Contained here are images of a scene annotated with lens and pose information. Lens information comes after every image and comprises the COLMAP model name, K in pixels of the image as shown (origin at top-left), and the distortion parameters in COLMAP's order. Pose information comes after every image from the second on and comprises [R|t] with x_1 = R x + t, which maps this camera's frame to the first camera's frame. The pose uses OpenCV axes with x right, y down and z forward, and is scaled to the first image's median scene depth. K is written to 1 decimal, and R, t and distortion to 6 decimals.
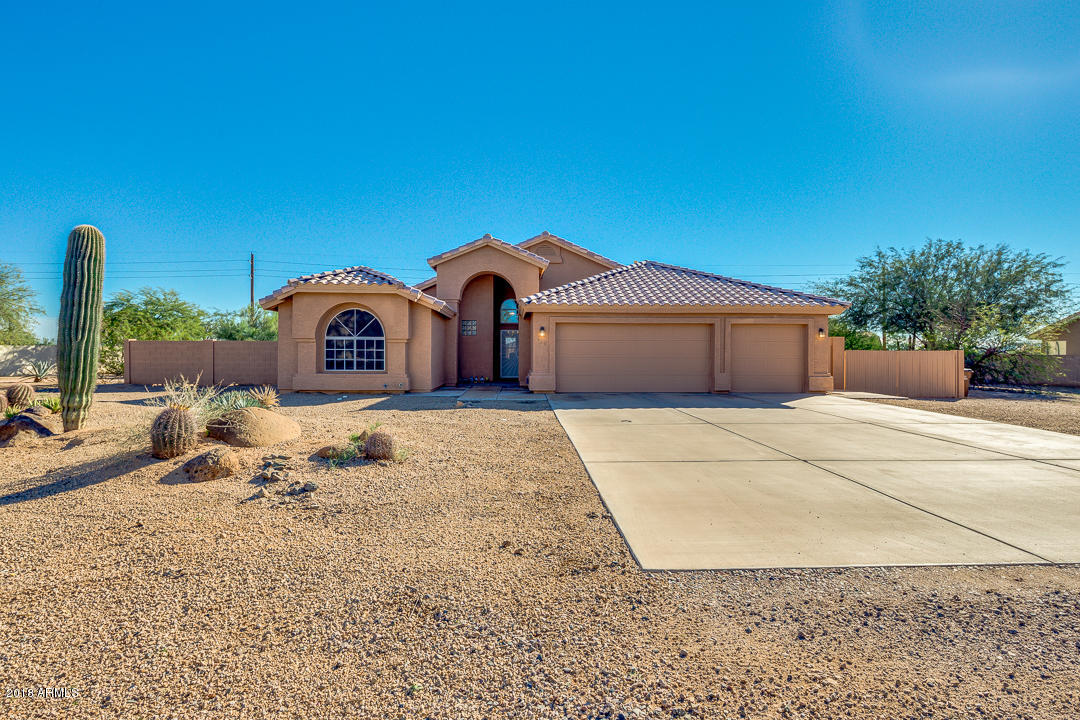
lens RADIAL K [[529.8, 0, 537.8], [0, 529.8, 356.9], [0, 0, 1]] dist [0.002384, -0.000815]
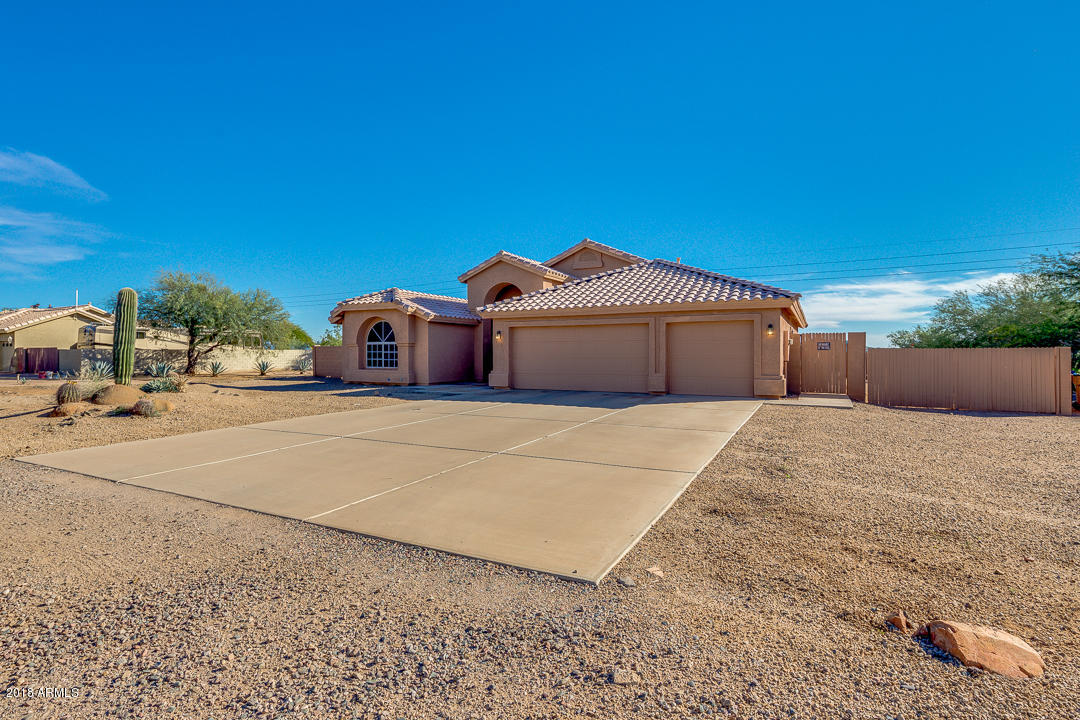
lens RADIAL K [[529.8, 0, 536.9], [0, 529.8, 358.3], [0, 0, 1]] dist [0.002384, -0.000815]
pose [[0.887154, -0.003514, -0.461461, 0.608157], [0.006345, 0.999969, 0.004583, -0.001302], [0.461430, -0.006994, 0.887149, 0.001568]]
